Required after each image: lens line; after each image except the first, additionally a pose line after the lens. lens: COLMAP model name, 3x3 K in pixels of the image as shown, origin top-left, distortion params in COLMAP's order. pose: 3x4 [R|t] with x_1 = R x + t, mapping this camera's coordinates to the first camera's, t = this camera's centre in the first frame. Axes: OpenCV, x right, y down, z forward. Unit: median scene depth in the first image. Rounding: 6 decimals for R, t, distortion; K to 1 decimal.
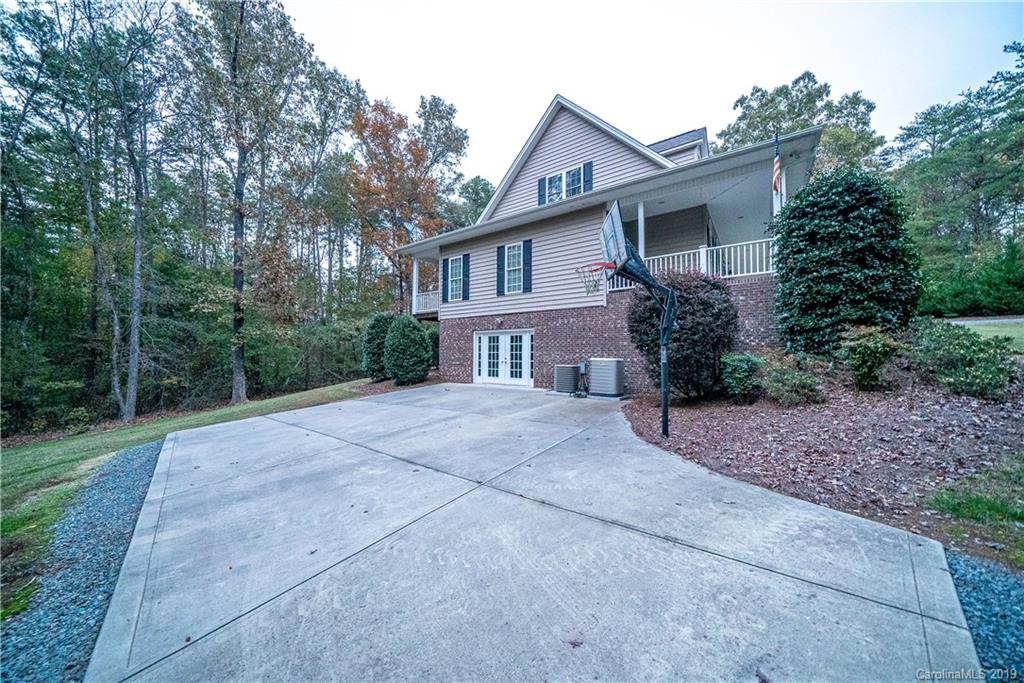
lens RADIAL K [[350.3, 0, 511.9], [0, 350.3, 344.0], [0, 0, 1]] dist [0.000075, 0.000006]
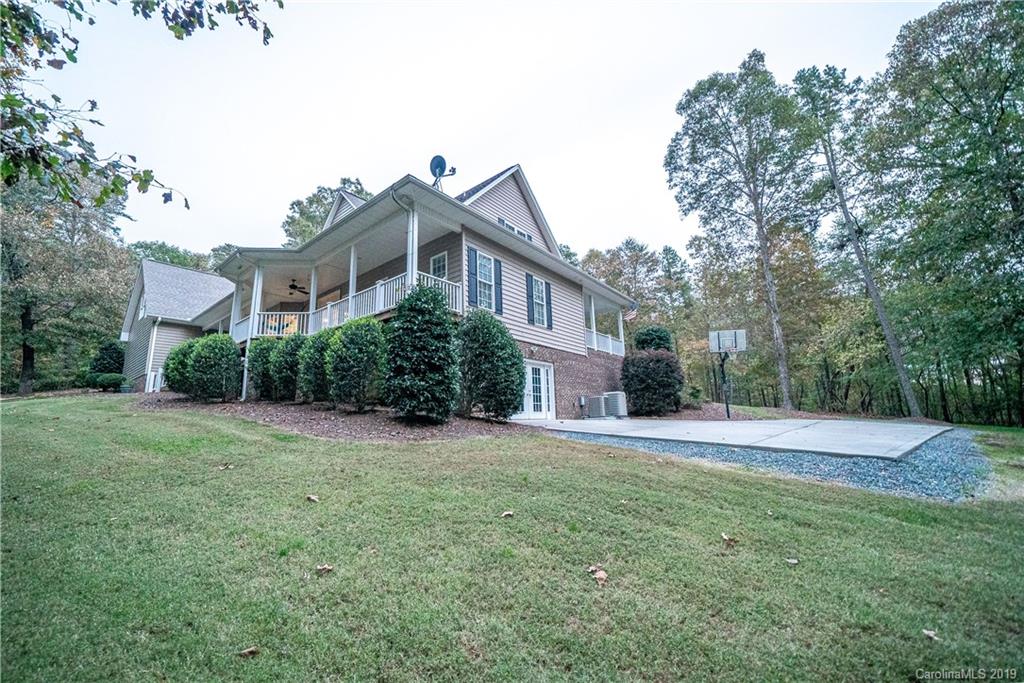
lens RADIAL K [[385.0, 0, 510.6], [0, 385.0, 343.9], [0, 0, 1]] dist [-0.000358, -0.000003]
pose [[0.046152, 0.183013, 0.982027, -1.053245], [-0.000112, 0.983075, -0.183203, 0.106674], [-0.998934, 0.008345, 0.045392, 1.015419]]
